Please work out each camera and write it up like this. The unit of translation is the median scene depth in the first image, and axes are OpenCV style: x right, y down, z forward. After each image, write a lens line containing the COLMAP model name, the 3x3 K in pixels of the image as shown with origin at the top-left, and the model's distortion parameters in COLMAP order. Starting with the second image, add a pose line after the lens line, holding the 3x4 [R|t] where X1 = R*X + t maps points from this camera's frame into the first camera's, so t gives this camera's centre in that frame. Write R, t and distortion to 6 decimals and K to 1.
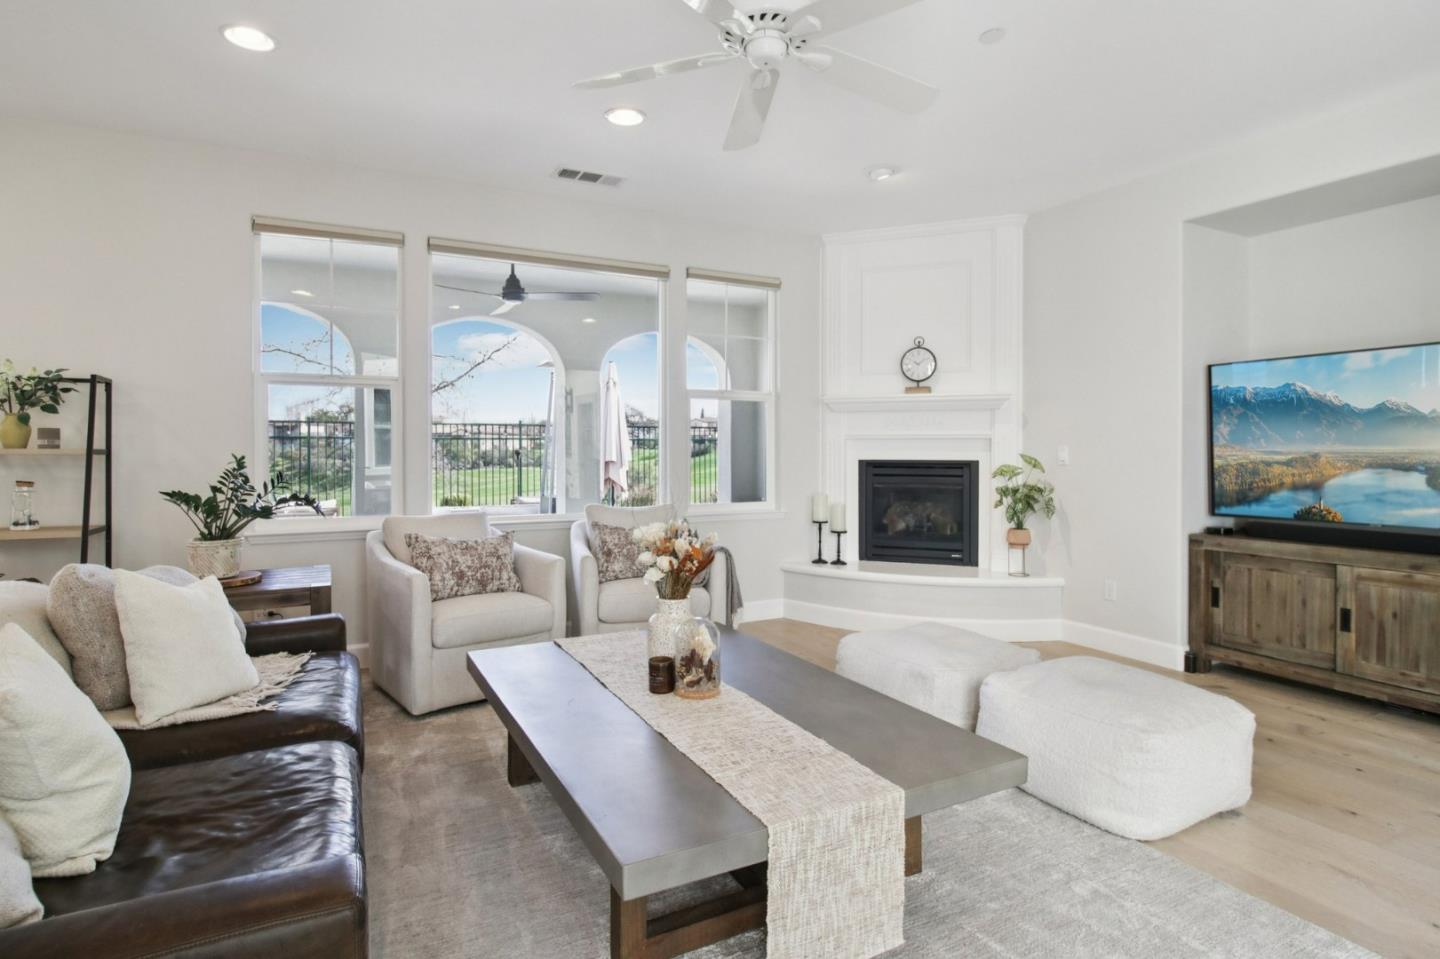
lens RADIAL K [[755.2, 0, 682.4], [0, 755.2, 451.8], [0, 0, 1]] dist [0.000205, -0.008797]
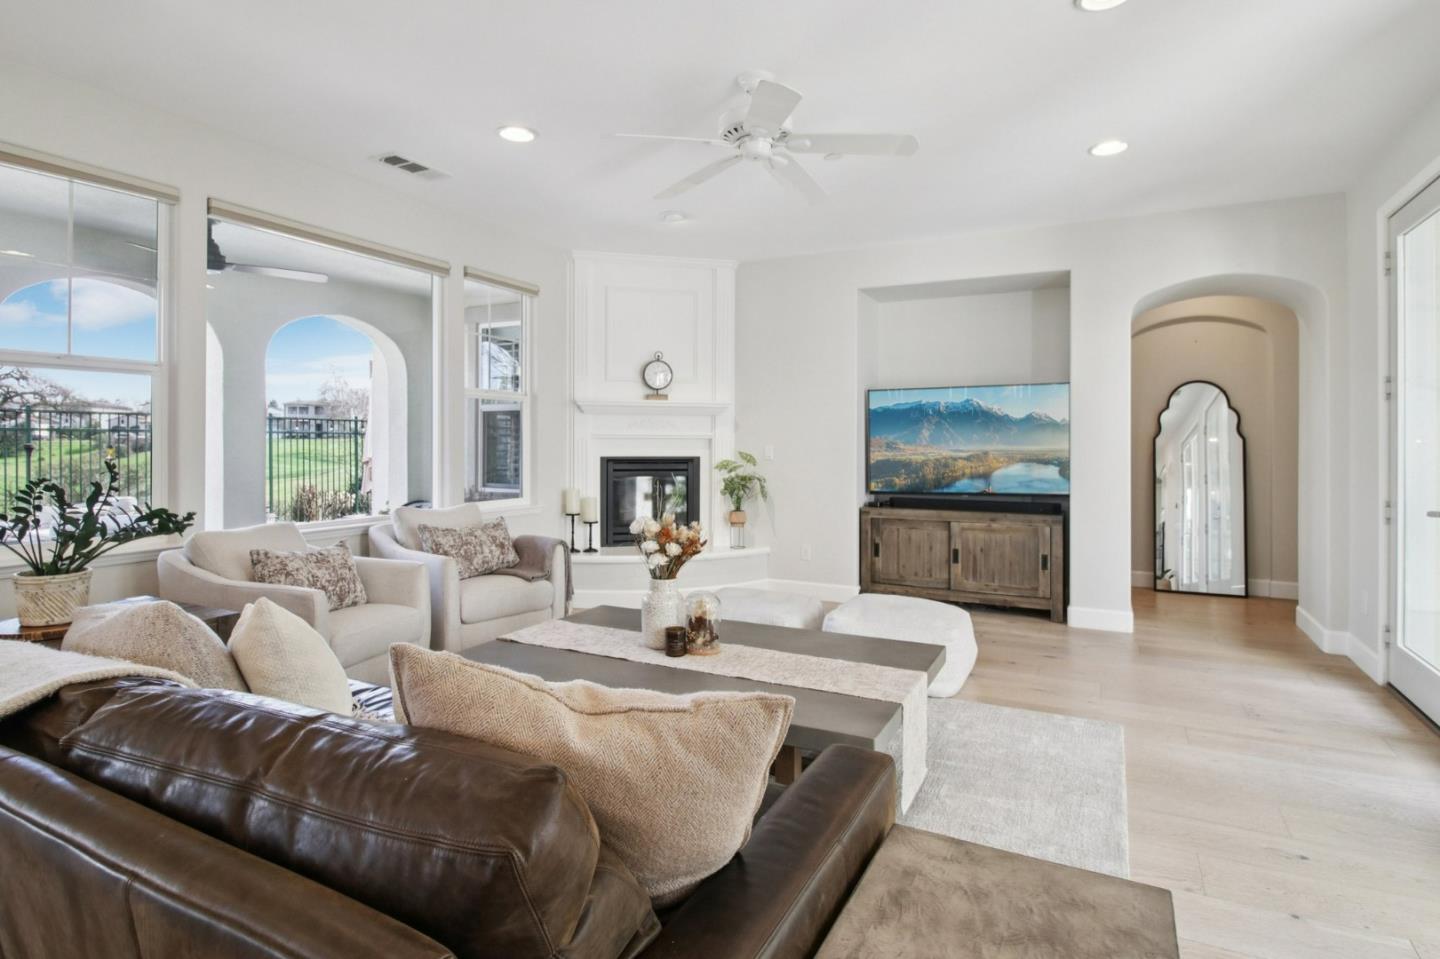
lens RADIAL K [[755.2, 0, 723.0], [0, 755.2, 439.6], [0, 0, 1]] dist [0.000205, -0.008797]
pose [[0.811827, 0.004366, 0.583881, -0.379381], [-0.000549, 0.999977, -0.006713, -0.010311], [-0.583898, 0.005129, 0.811811, -0.013001]]
